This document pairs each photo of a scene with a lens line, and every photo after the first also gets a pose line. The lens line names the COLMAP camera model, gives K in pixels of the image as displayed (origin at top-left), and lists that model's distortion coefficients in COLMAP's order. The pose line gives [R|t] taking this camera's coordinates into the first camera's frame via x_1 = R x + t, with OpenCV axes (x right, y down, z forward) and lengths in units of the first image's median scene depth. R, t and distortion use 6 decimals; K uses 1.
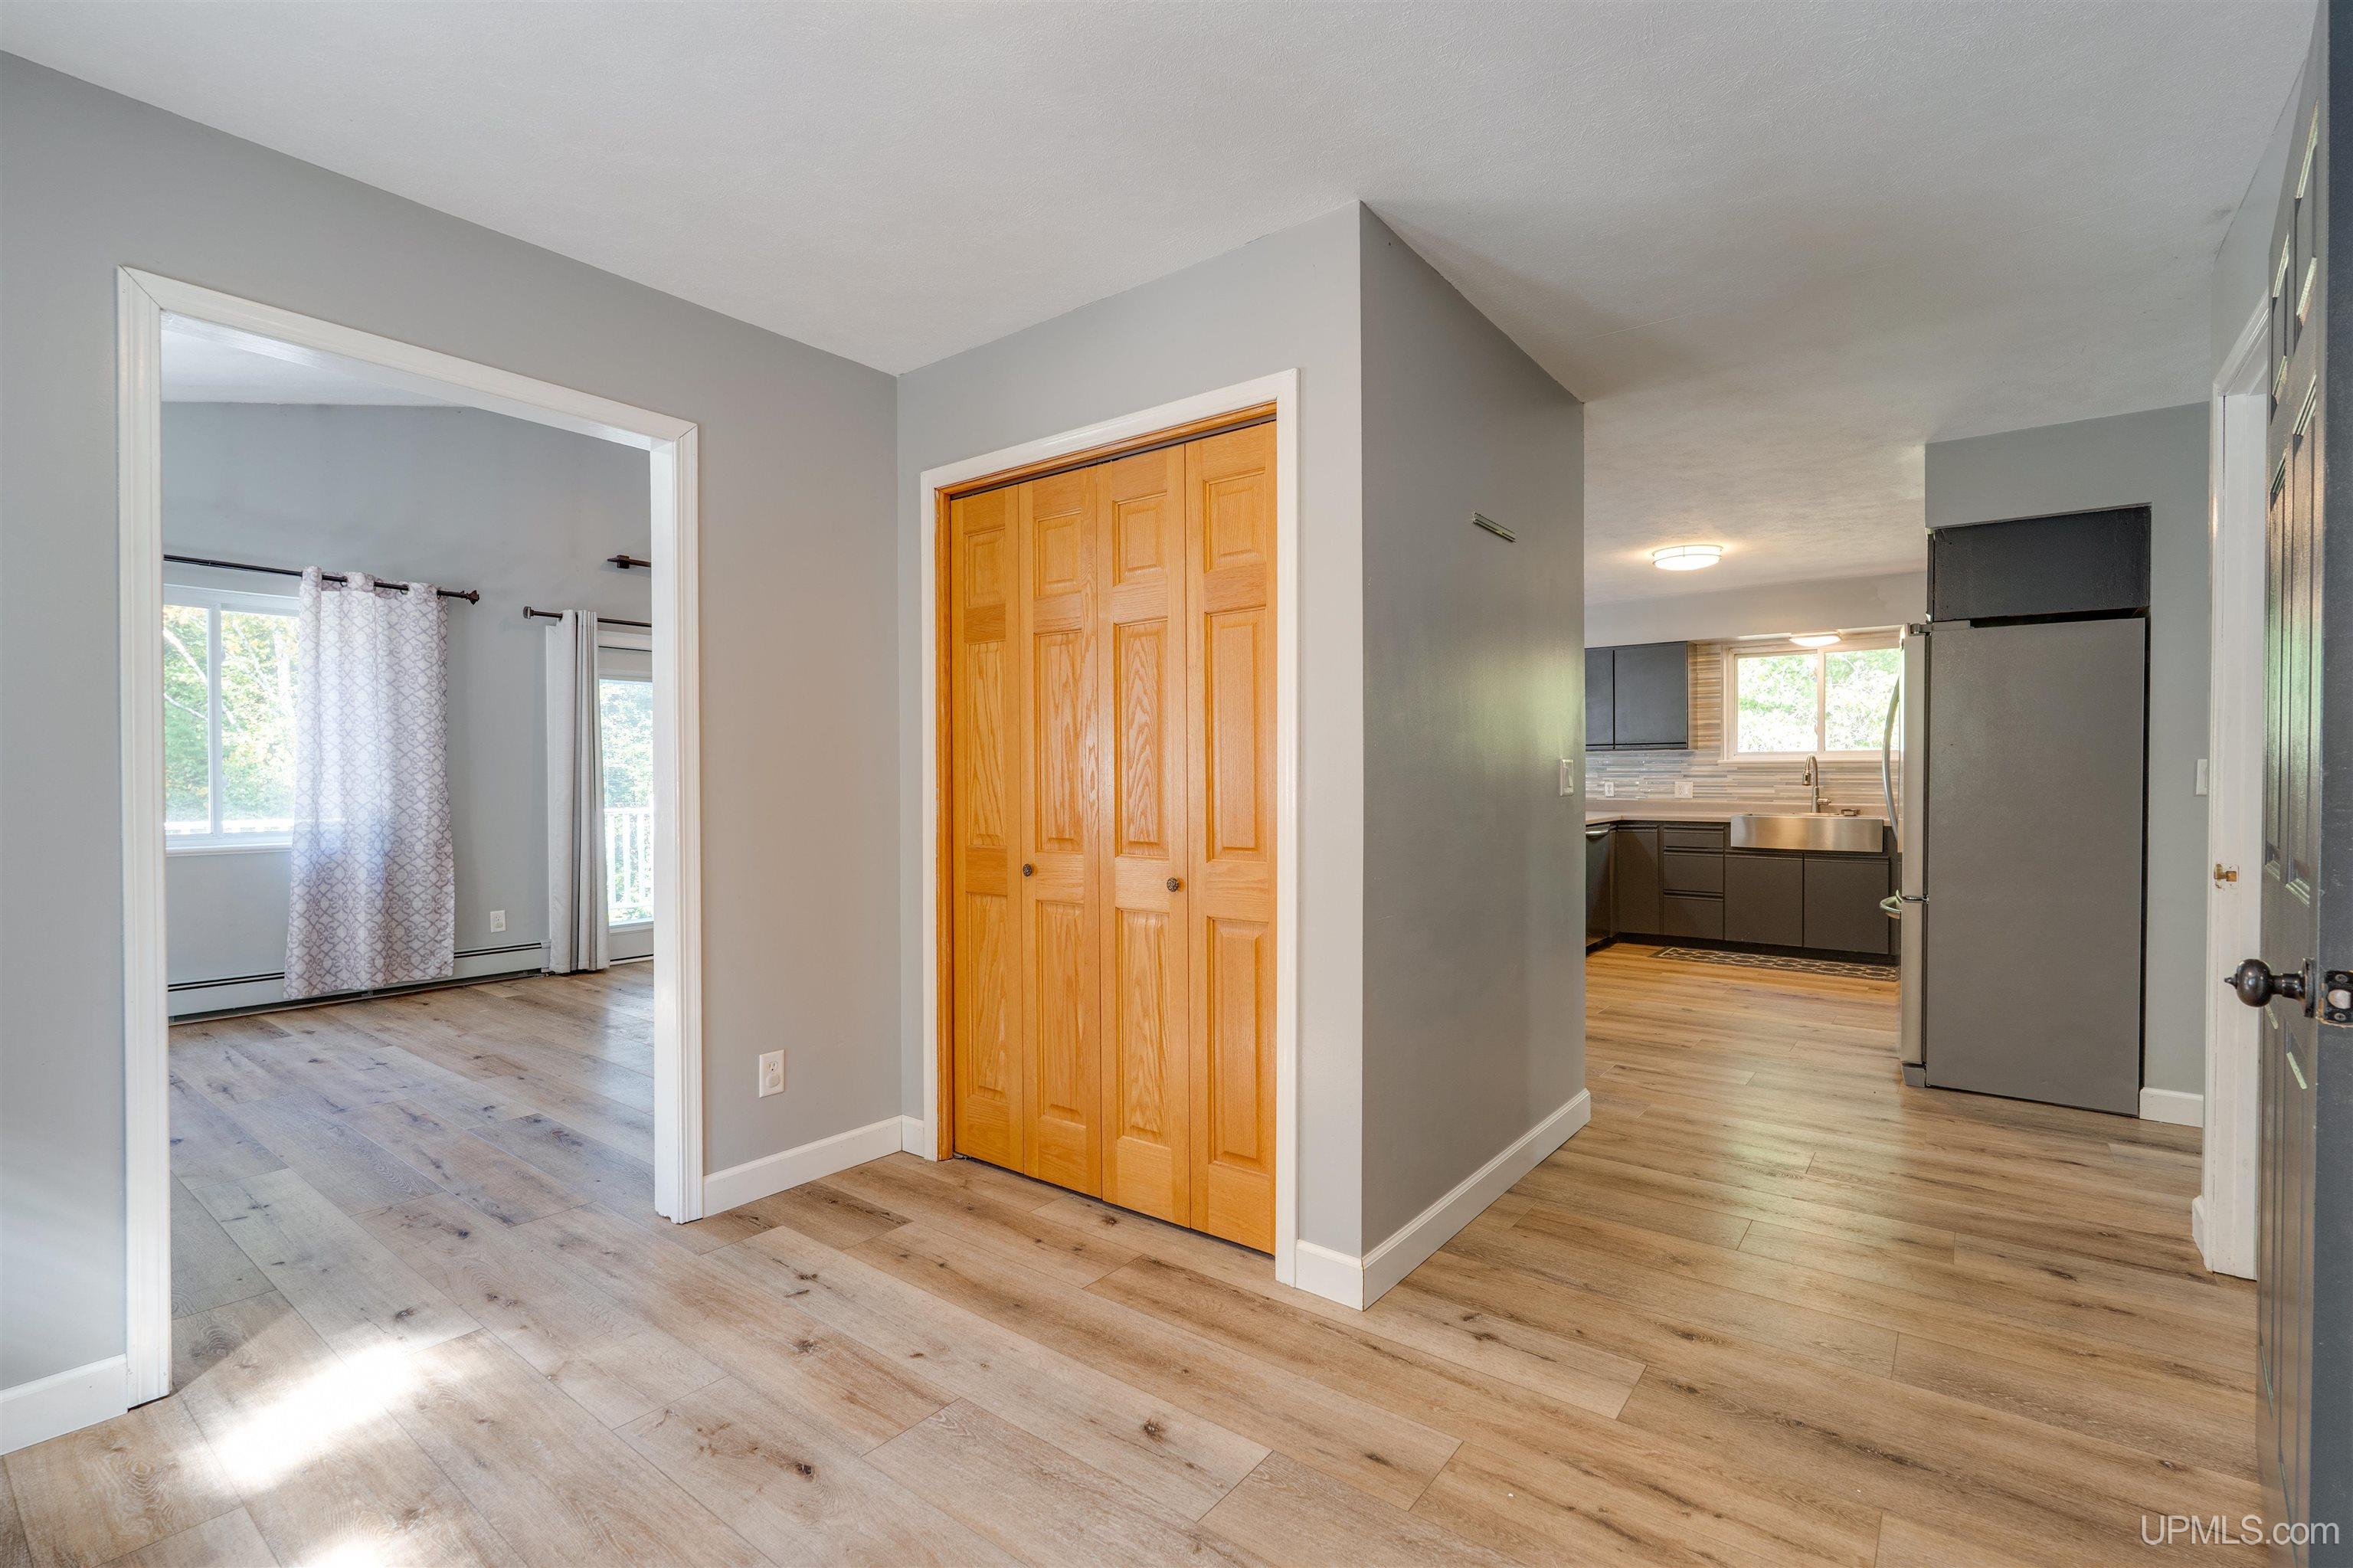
lens RADIAL K [[1050.5, 0, 1173.8], [0, 1050.5, 786.1], [0, 0, 1]] dist [-0.003752, 0.000052]
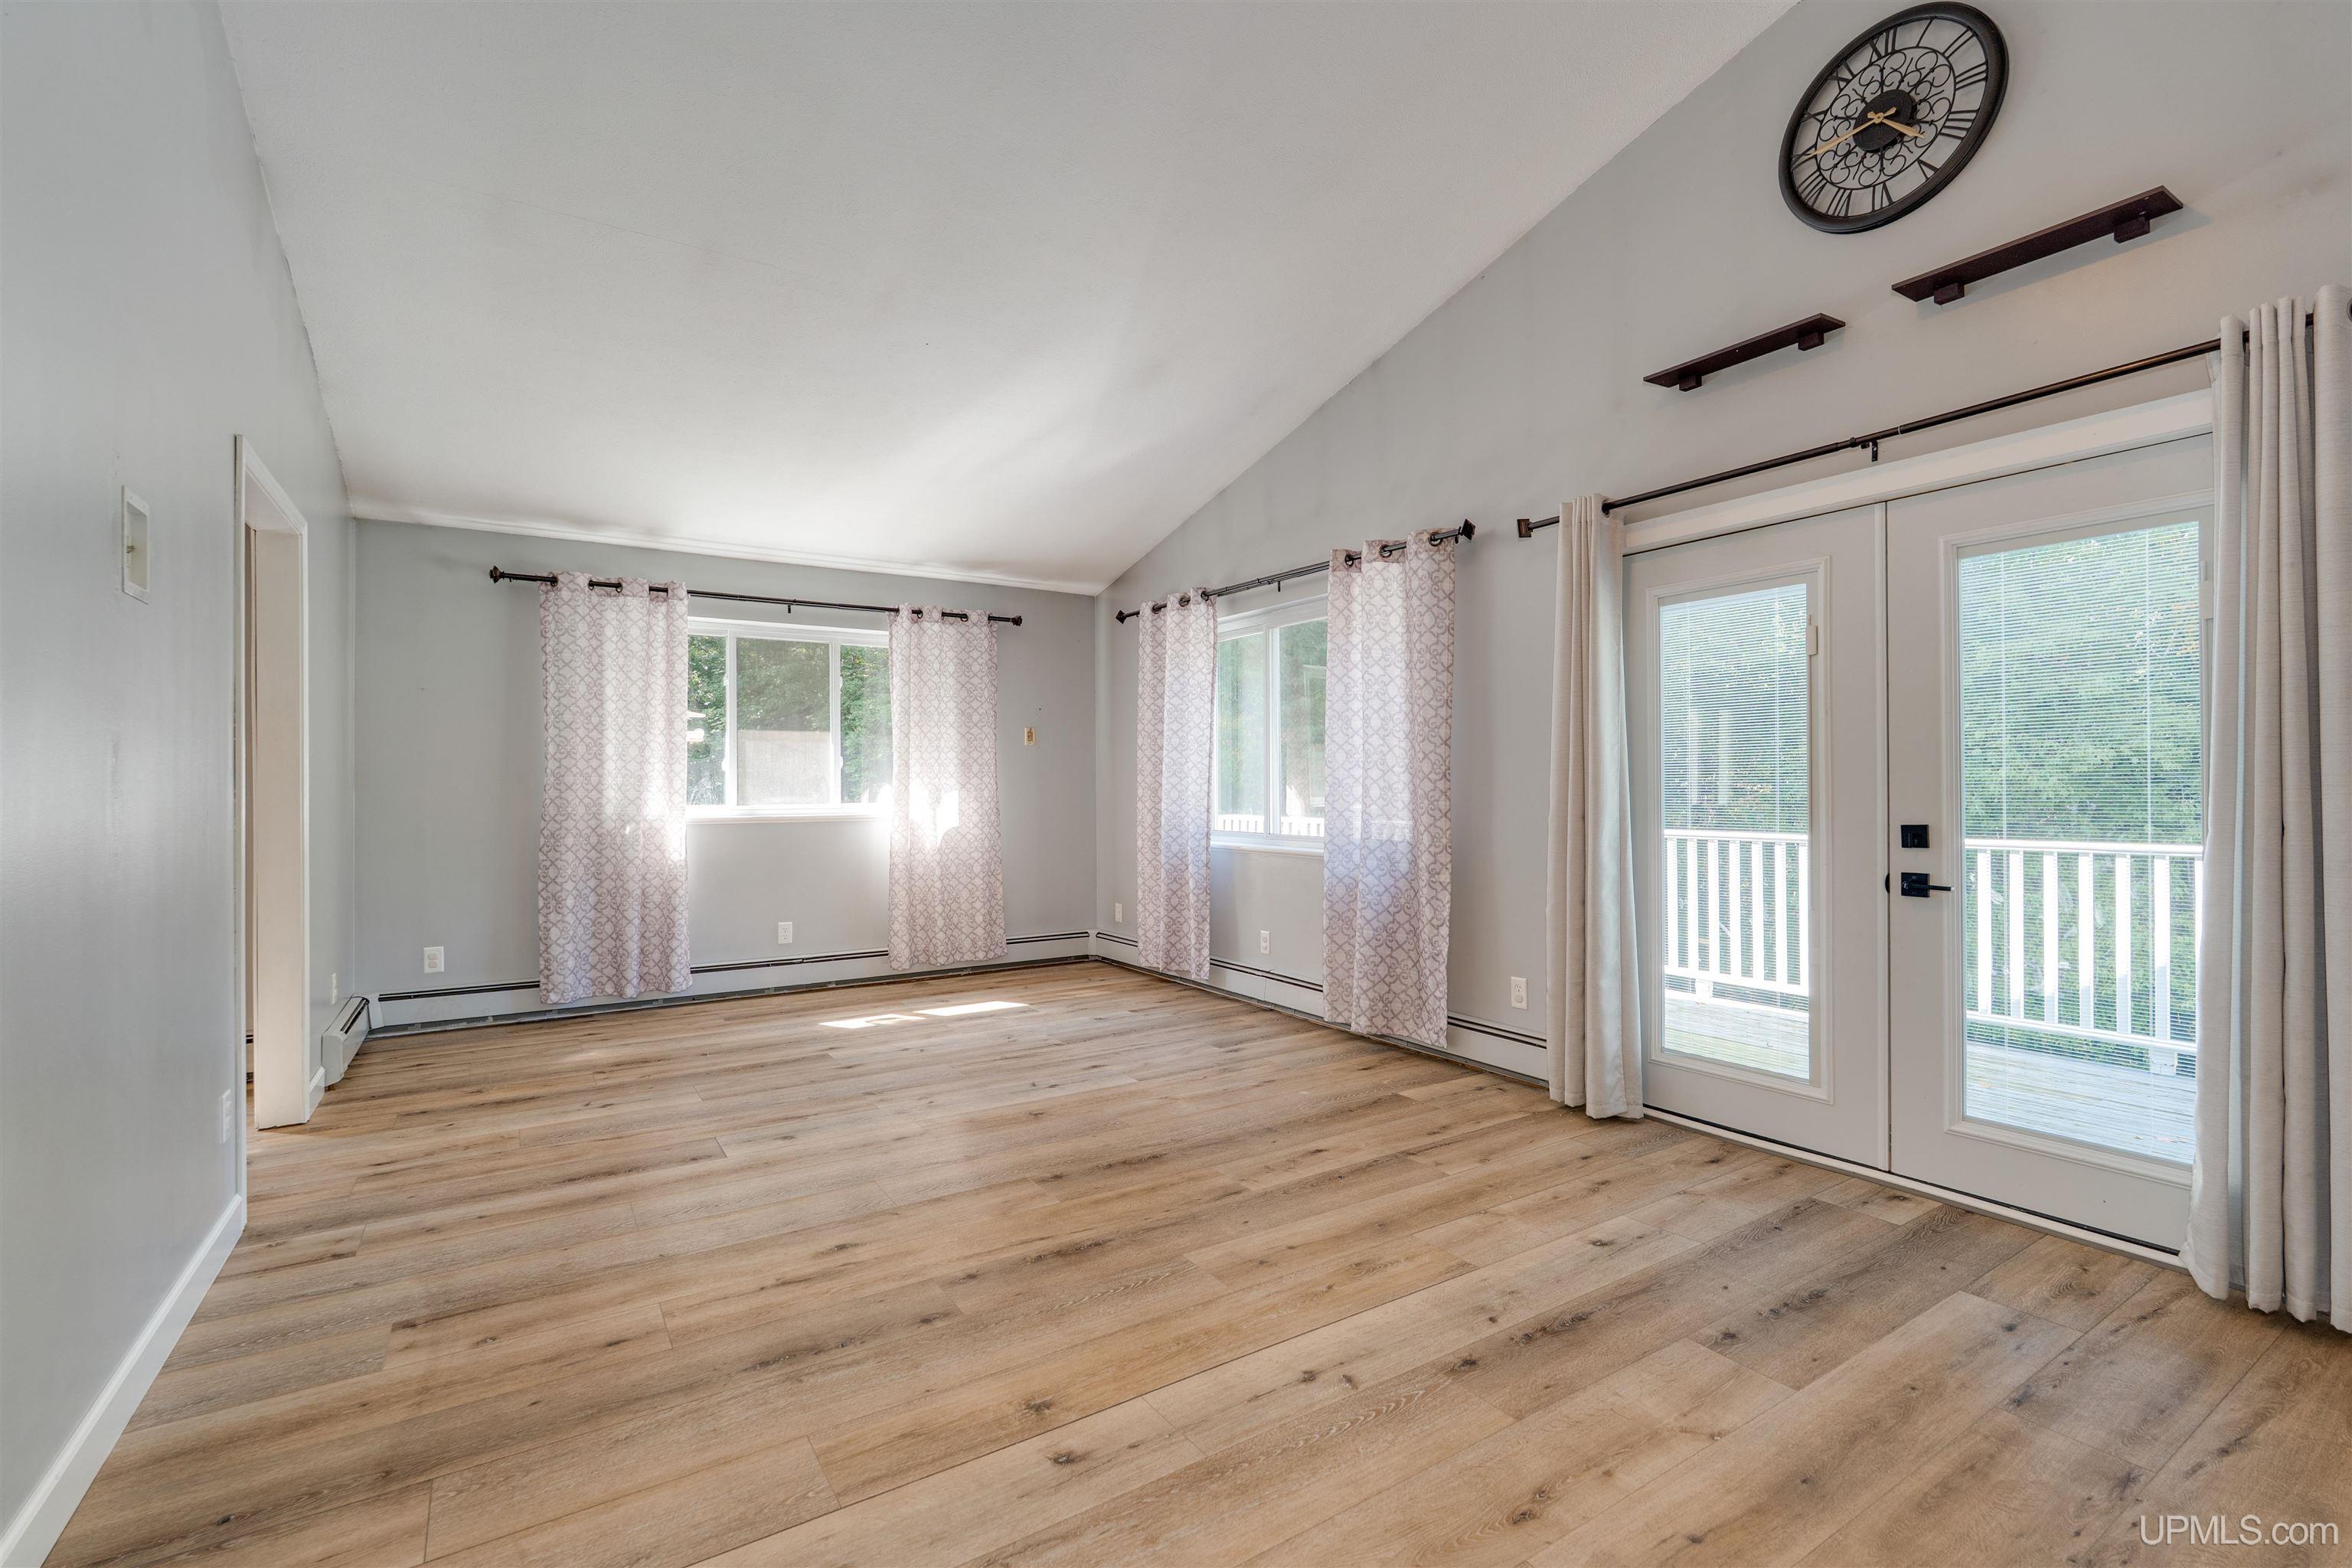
lens RADIAL K [[1050.1, 0, 1162.7], [0, 1050.1, 784.2], [0, 0, 1]] dist [-0.003752, 0.000052]
pose [[-0.341540, -0.003898, -0.939859, 0.086675], [-0.005423, 0.999983, -0.002177, 0.003037], [0.939852, 0.004354, -0.341555, 1.629812]]
